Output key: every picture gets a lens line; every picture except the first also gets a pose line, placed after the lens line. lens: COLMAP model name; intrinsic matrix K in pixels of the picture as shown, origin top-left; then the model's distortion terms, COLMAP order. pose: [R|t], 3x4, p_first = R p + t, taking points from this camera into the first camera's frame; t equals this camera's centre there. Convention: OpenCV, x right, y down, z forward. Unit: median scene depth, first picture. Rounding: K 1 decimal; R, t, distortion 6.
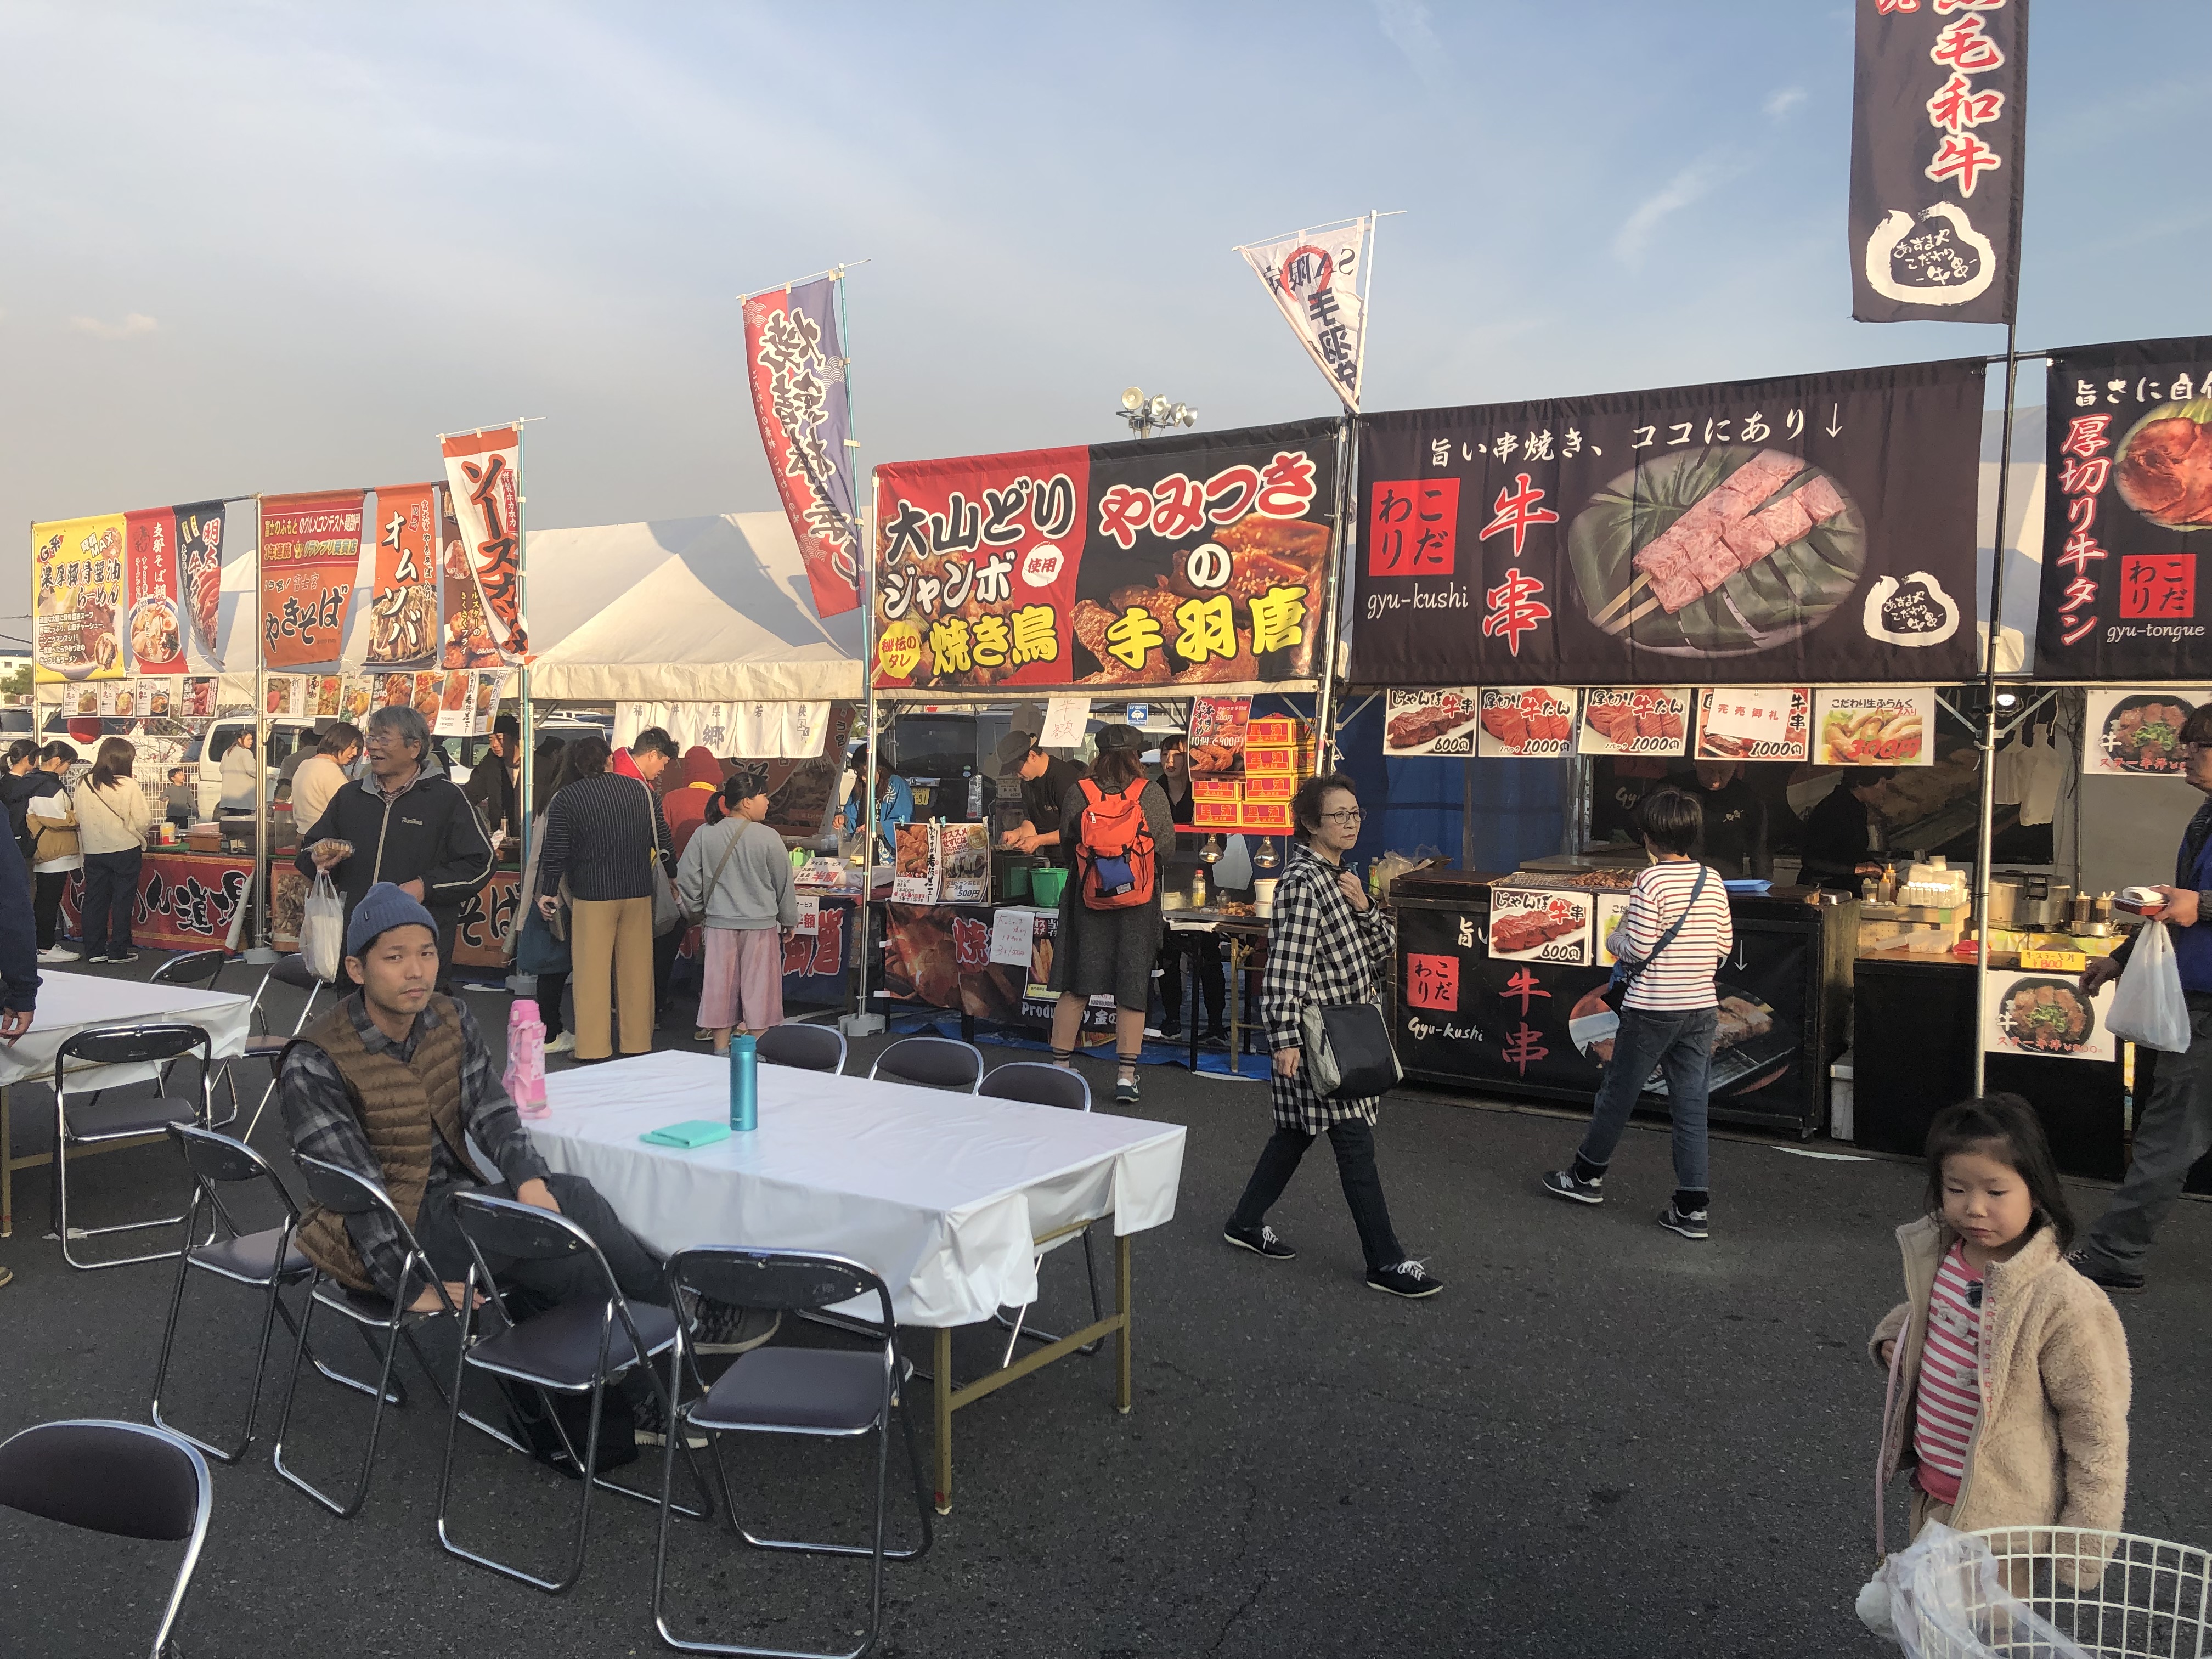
lens RADIAL K [[1776.4, 0, 1106.0], [0, 1776.4, 829.5], [0, 0, 1]] dist [0.089319, -0.122280]
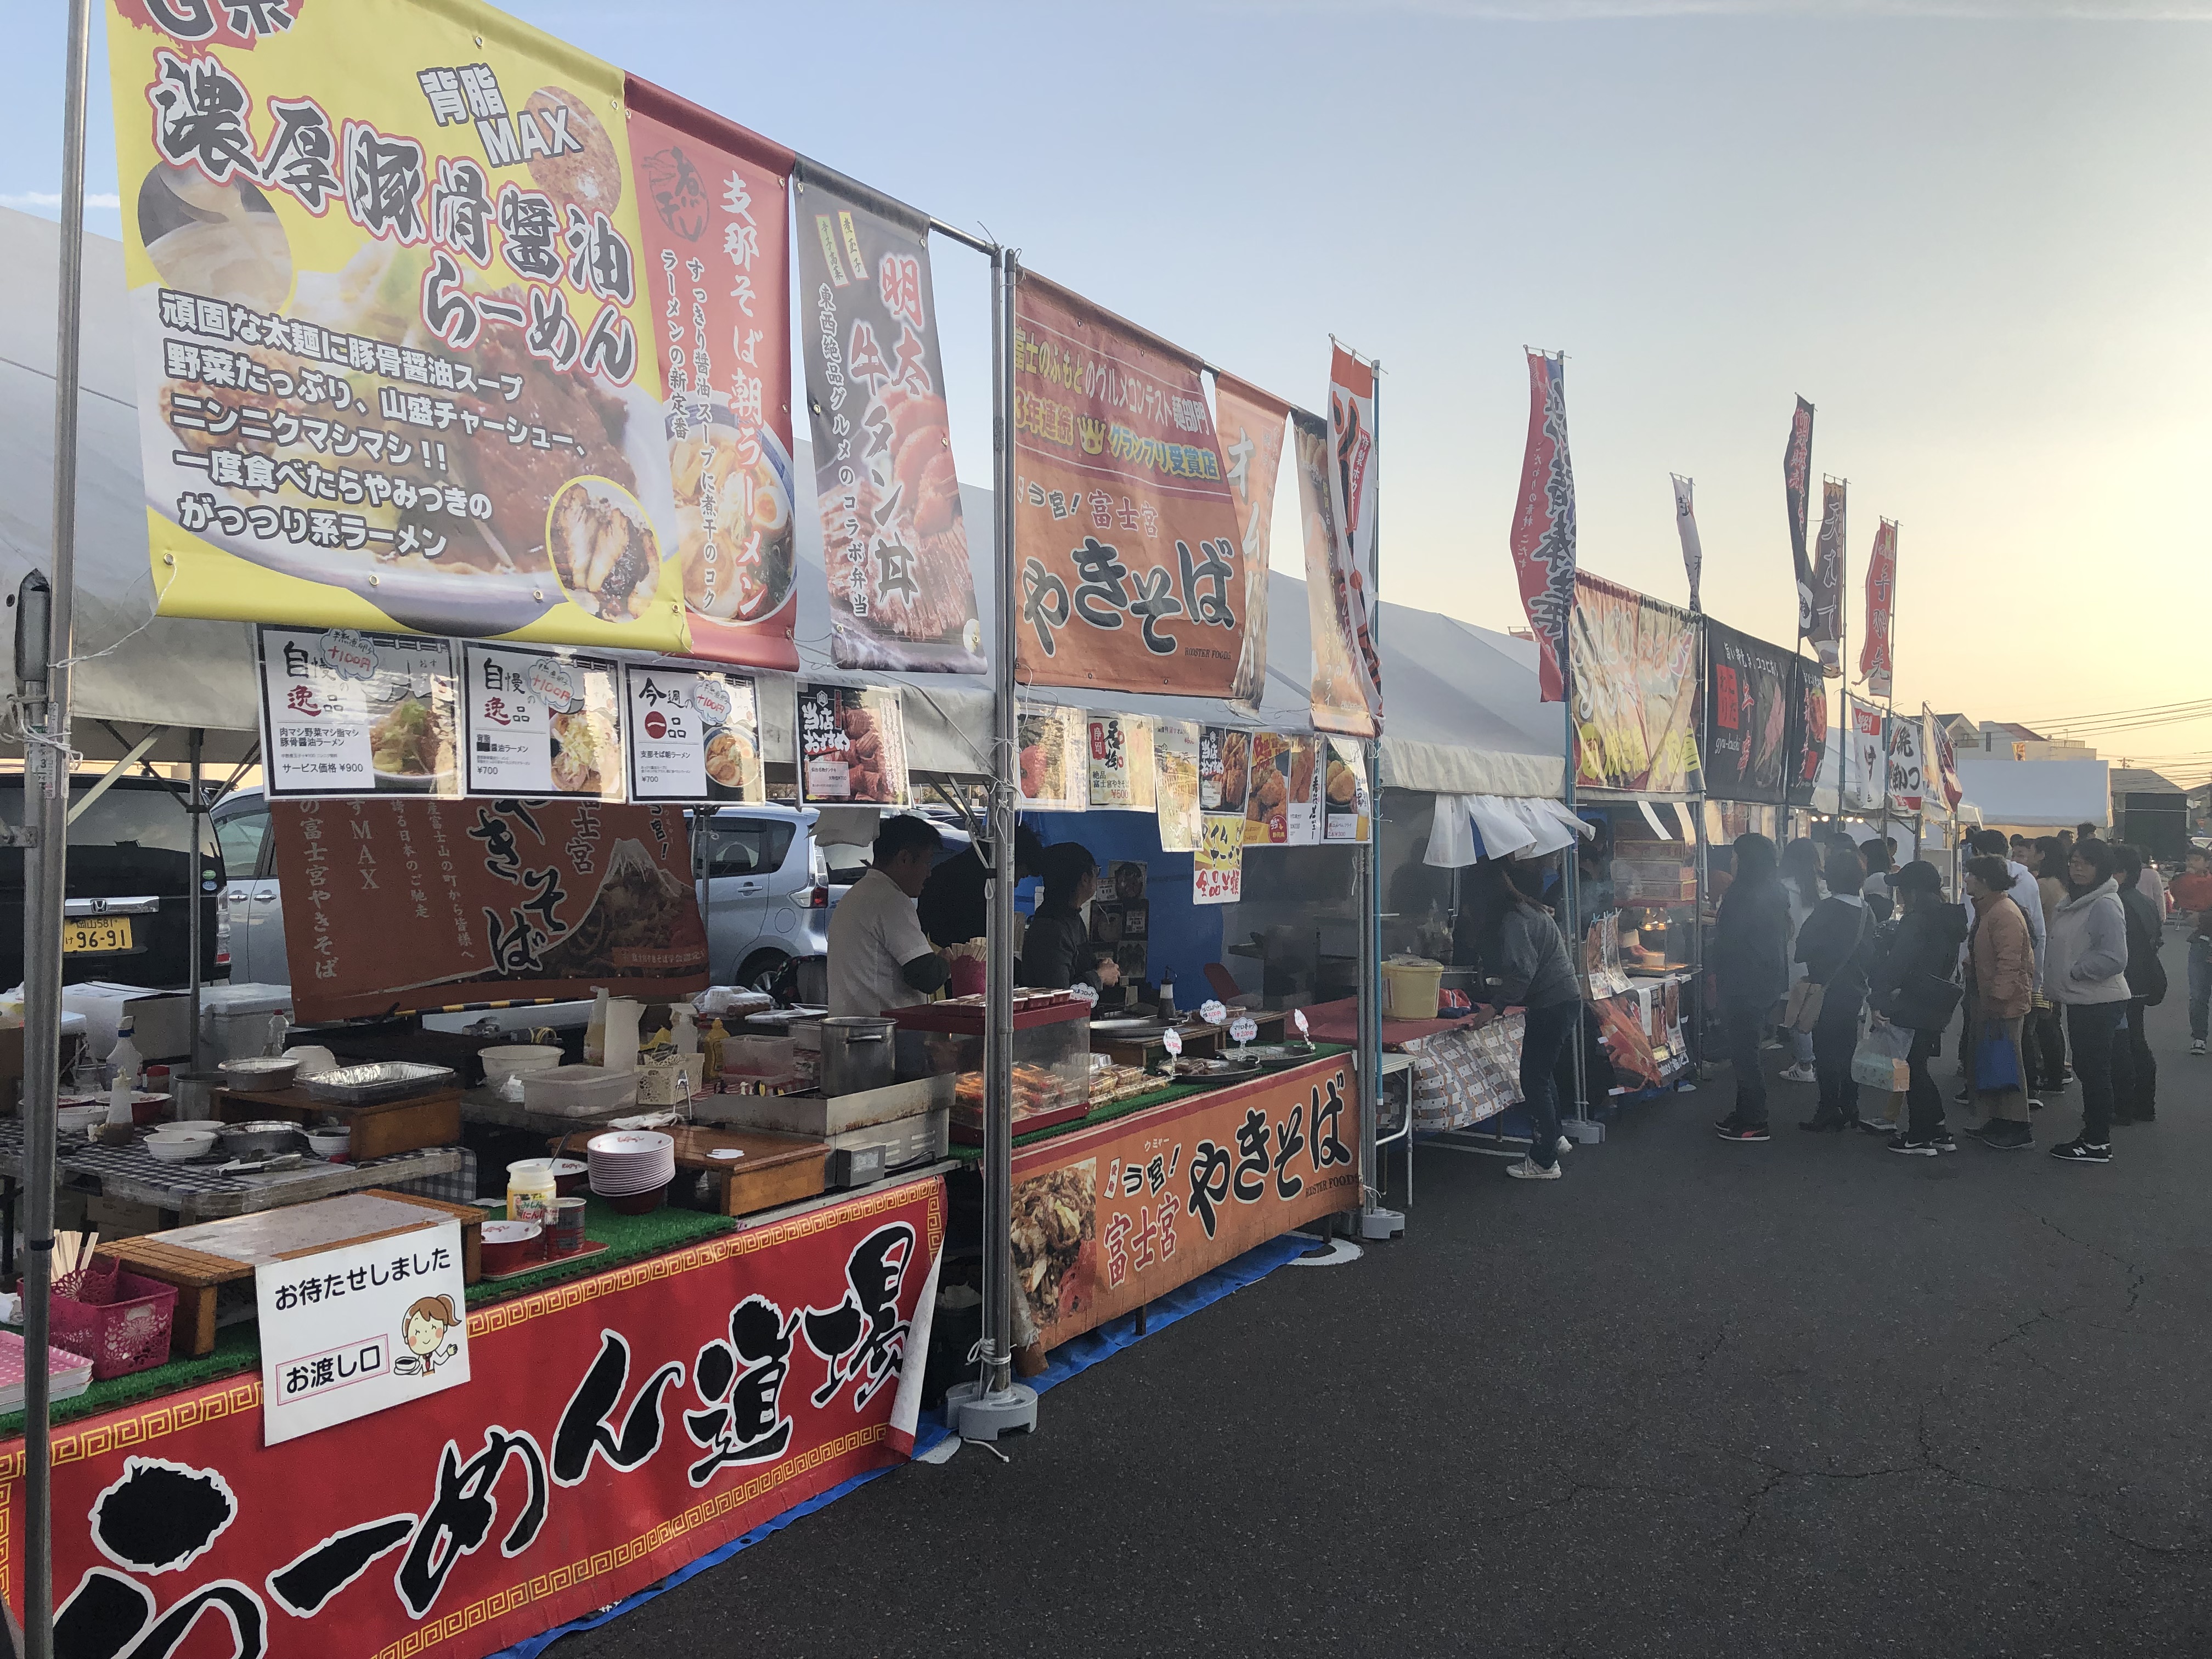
lens RADIAL K [[1776.4, 0, 1106.0], [0, 1776.4, 829.5], [0, 0, 1]] dist [0.089319, -0.122280]
pose [[-0.012456, 0.000745, 0.999922, -0.826053], [0.066449, 0.997790, 0.000084, -0.051948], [-0.997712, 0.066445, -0.012478, 0.936591]]
